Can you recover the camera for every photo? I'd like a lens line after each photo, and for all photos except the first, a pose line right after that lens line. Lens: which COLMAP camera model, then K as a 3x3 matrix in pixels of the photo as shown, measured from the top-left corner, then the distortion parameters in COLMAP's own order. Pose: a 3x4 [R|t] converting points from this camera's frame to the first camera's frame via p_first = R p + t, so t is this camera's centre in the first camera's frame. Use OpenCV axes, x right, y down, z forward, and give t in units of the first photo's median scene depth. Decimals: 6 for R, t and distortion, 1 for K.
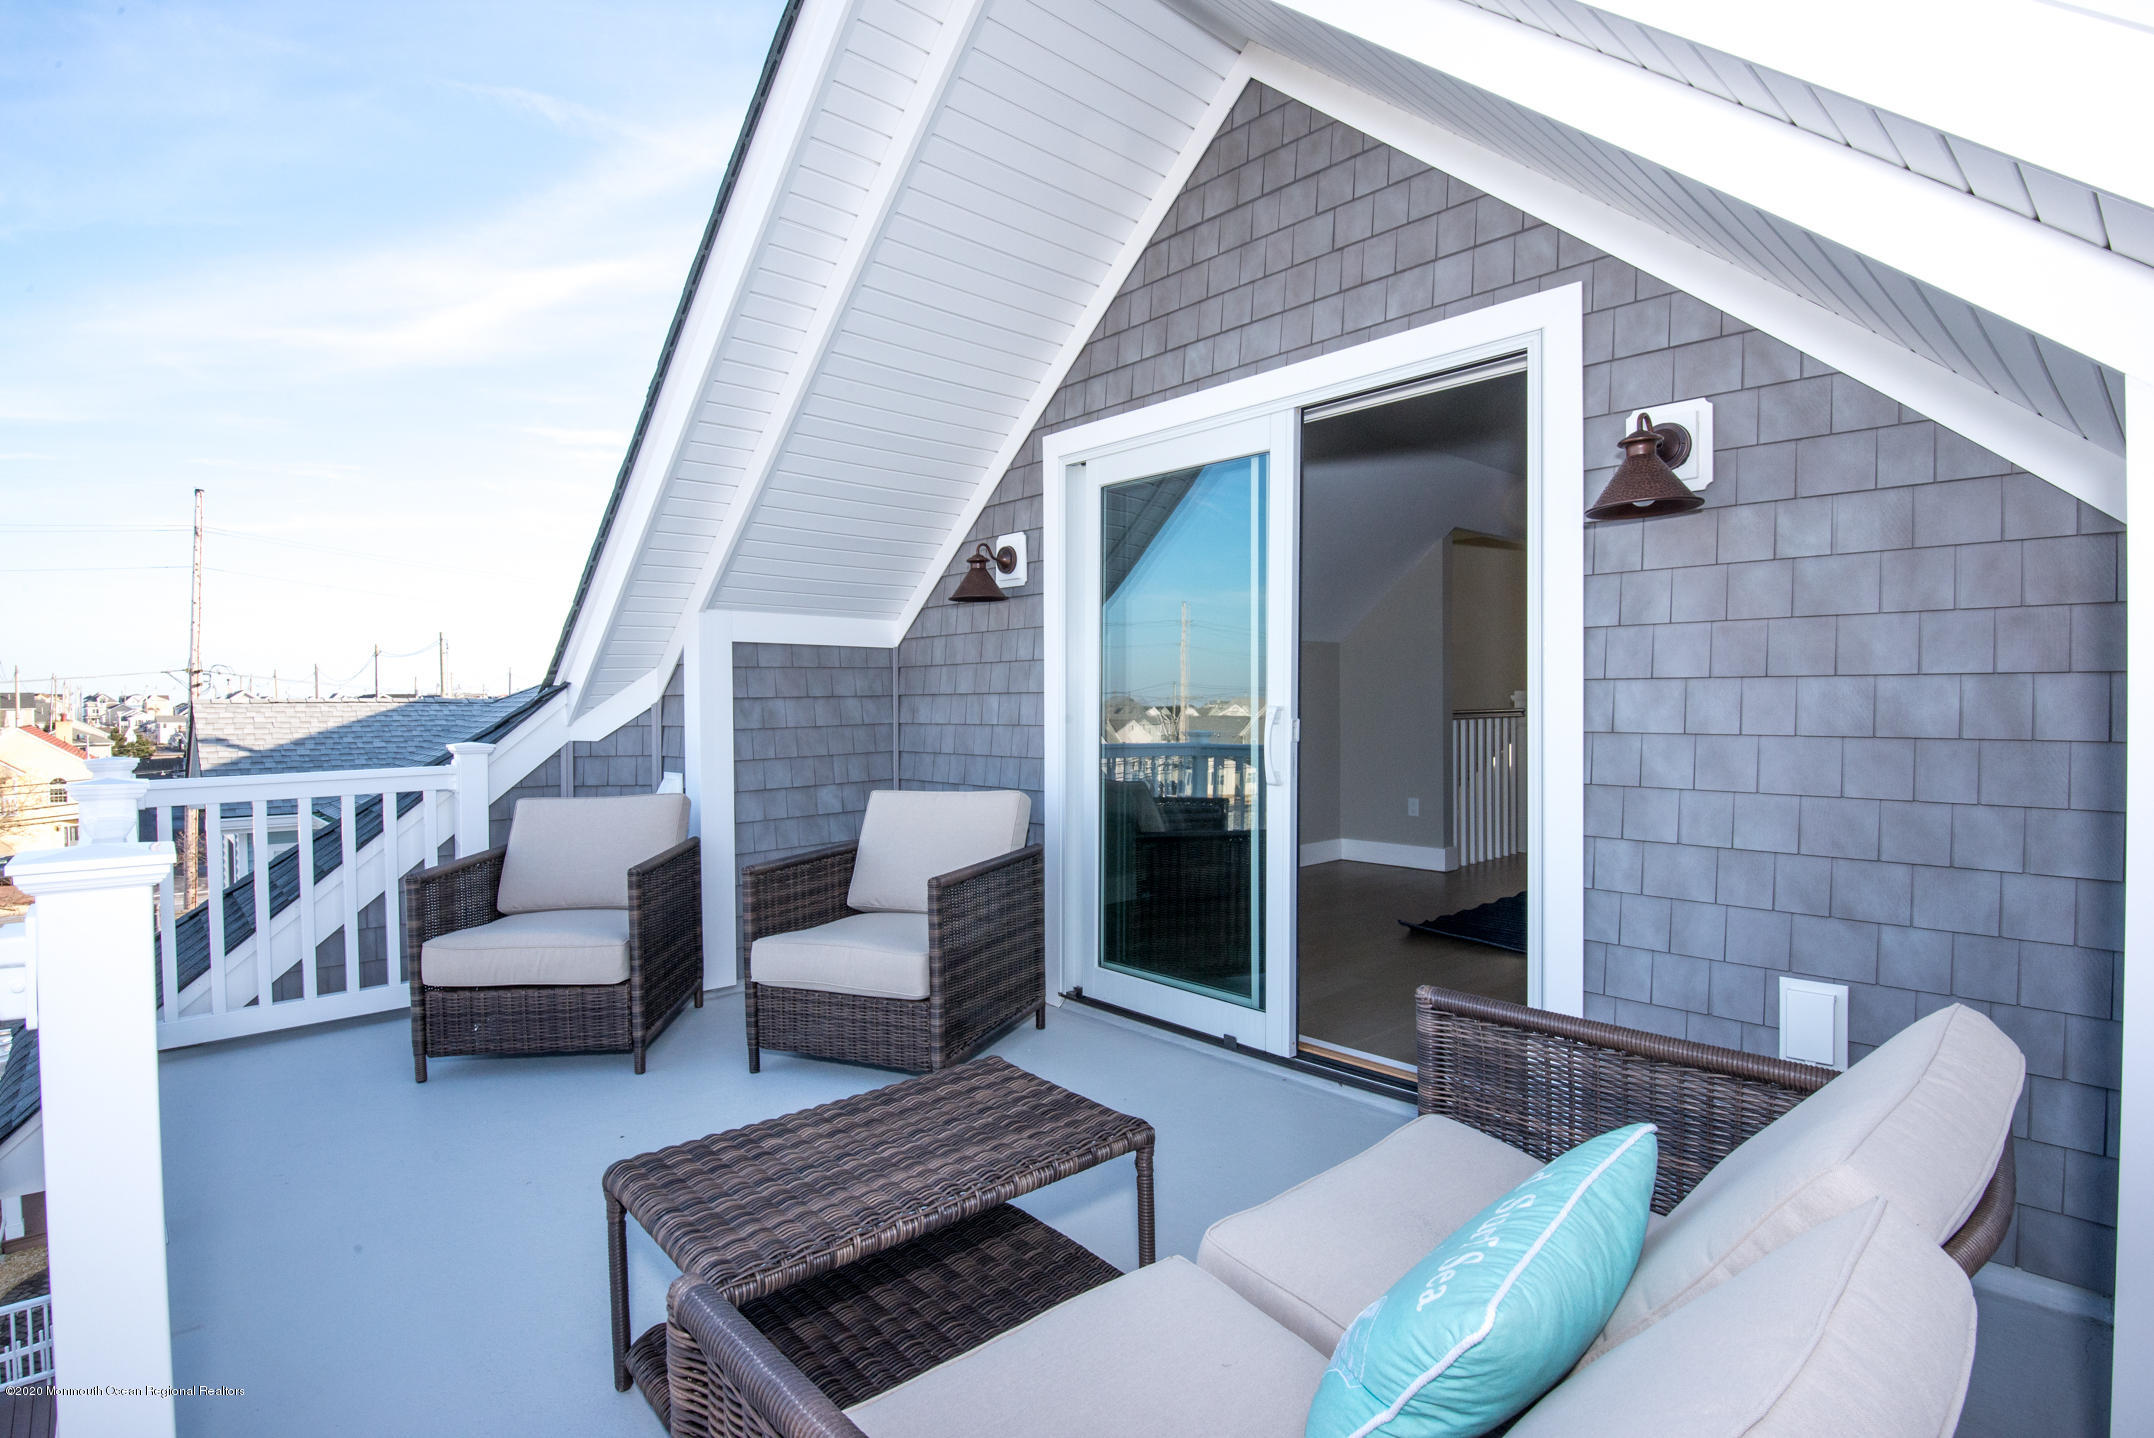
lens RADIAL K [[1049.4, 0, 1079.2], [0, 1049.4, 713.3], [0, 0, 1]] dist [-0.016573, -0.012306]
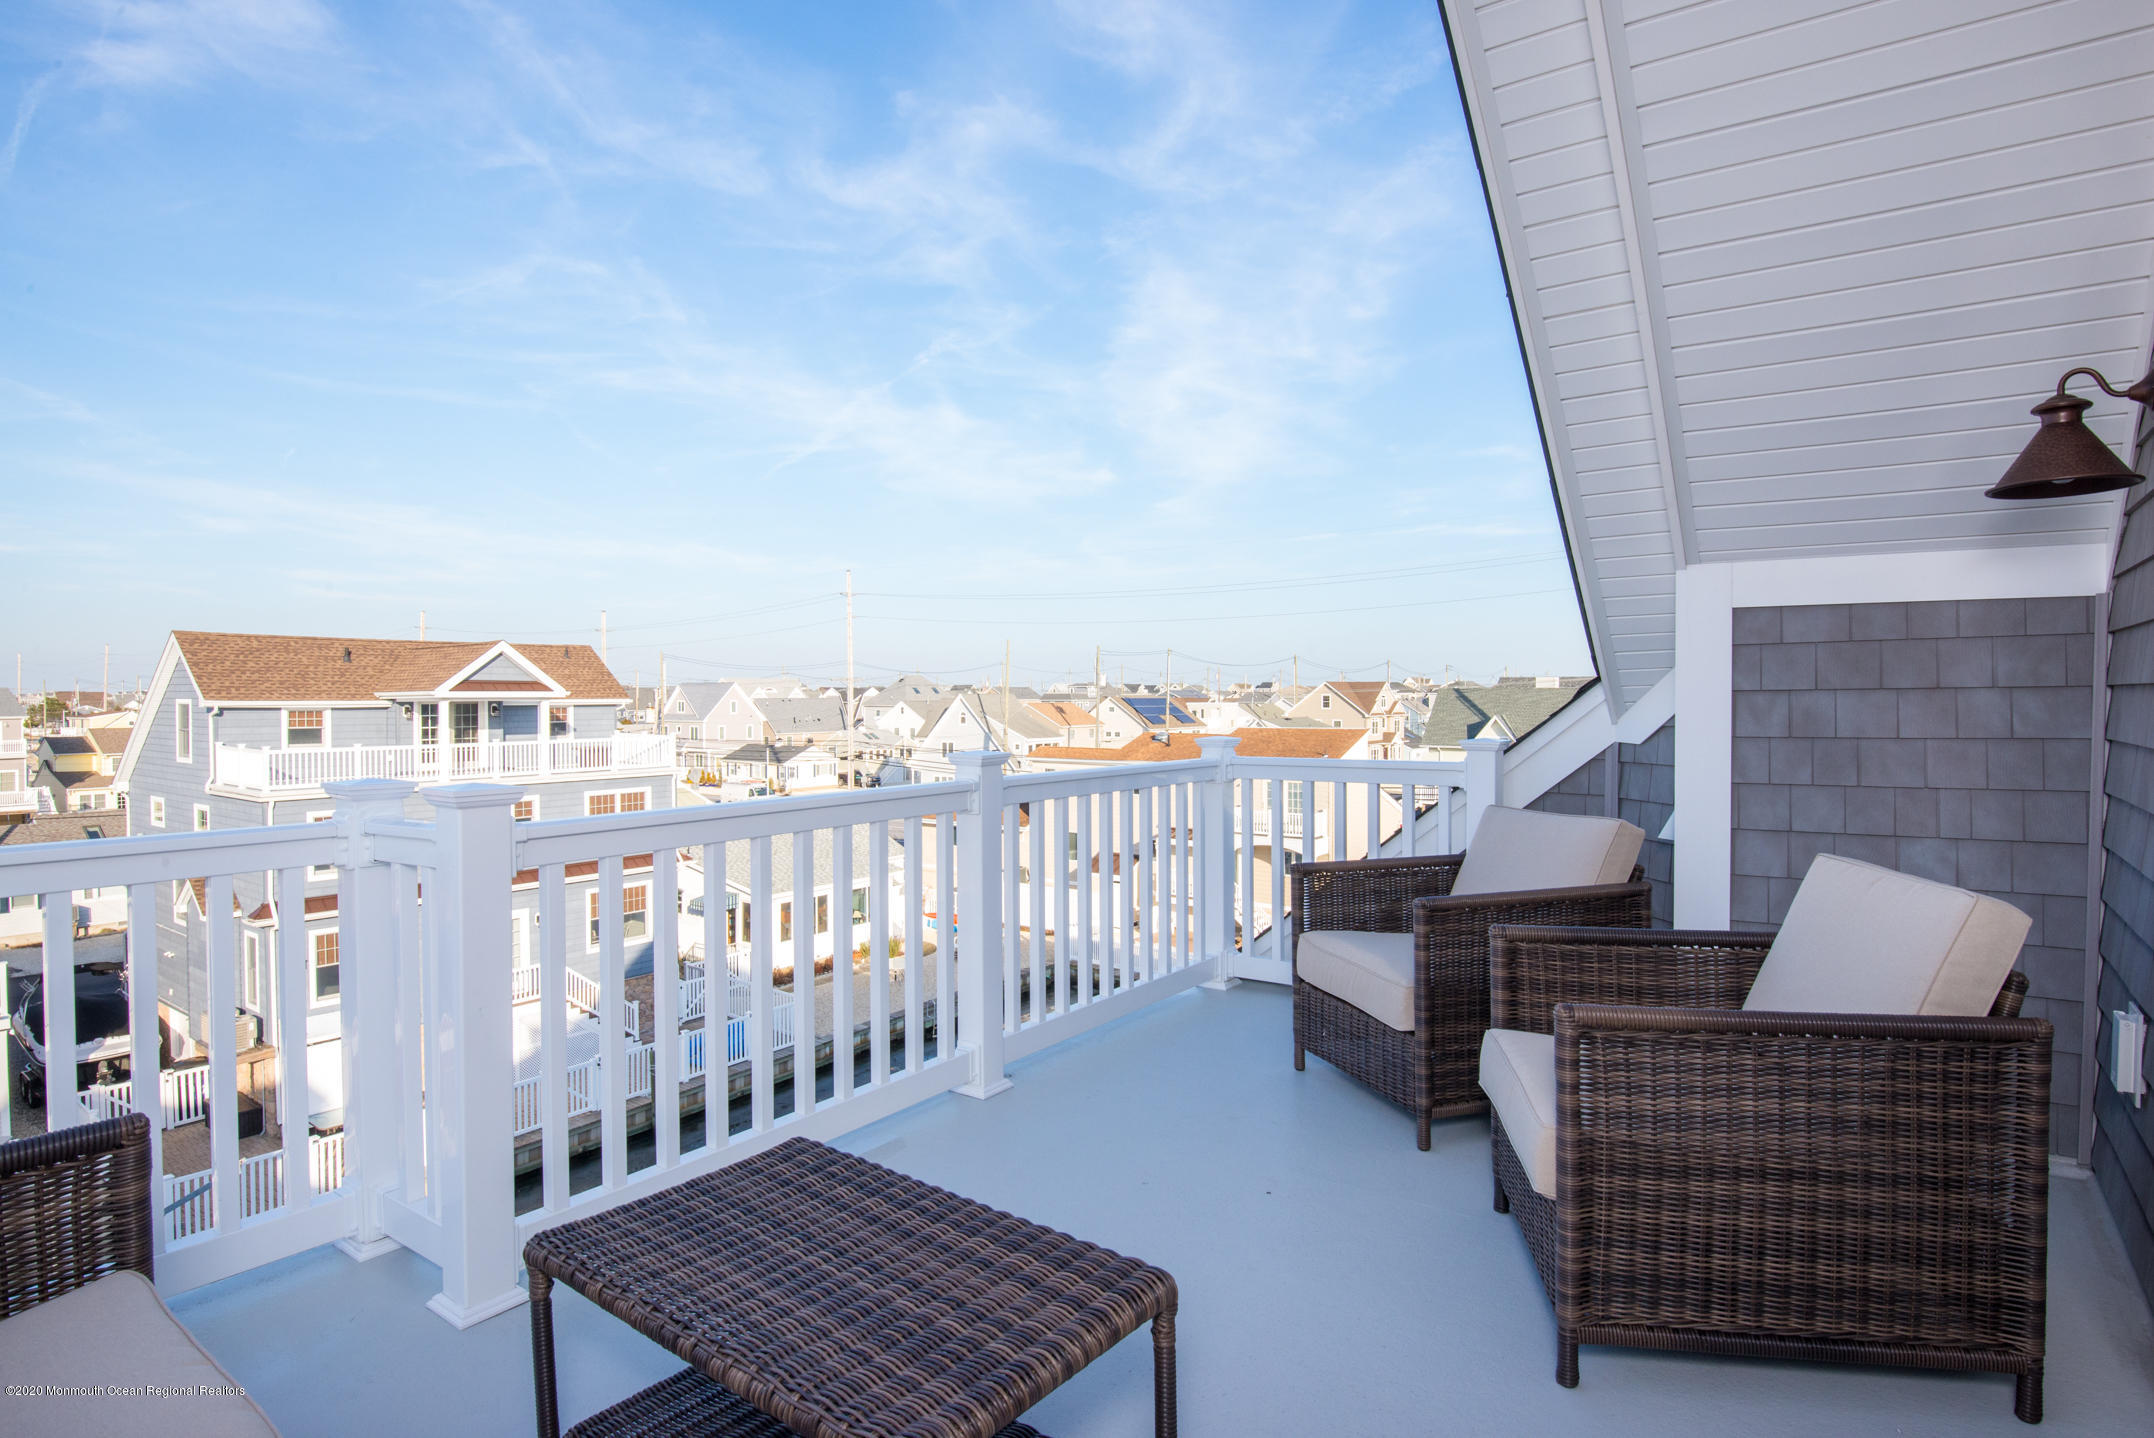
lens RADIAL K [[1118.8, 0, 1073.1], [0, 1118.8, 710.9], [0, 0, 1]] dist [-0.001243, -0.015445]
pose [[0.202115, 0.019719, -0.979163, 0.292617], [-0.010841, 0.999781, 0.017897, -0.009760], [0.979302, 0.006998, 0.202285, 0.428224]]
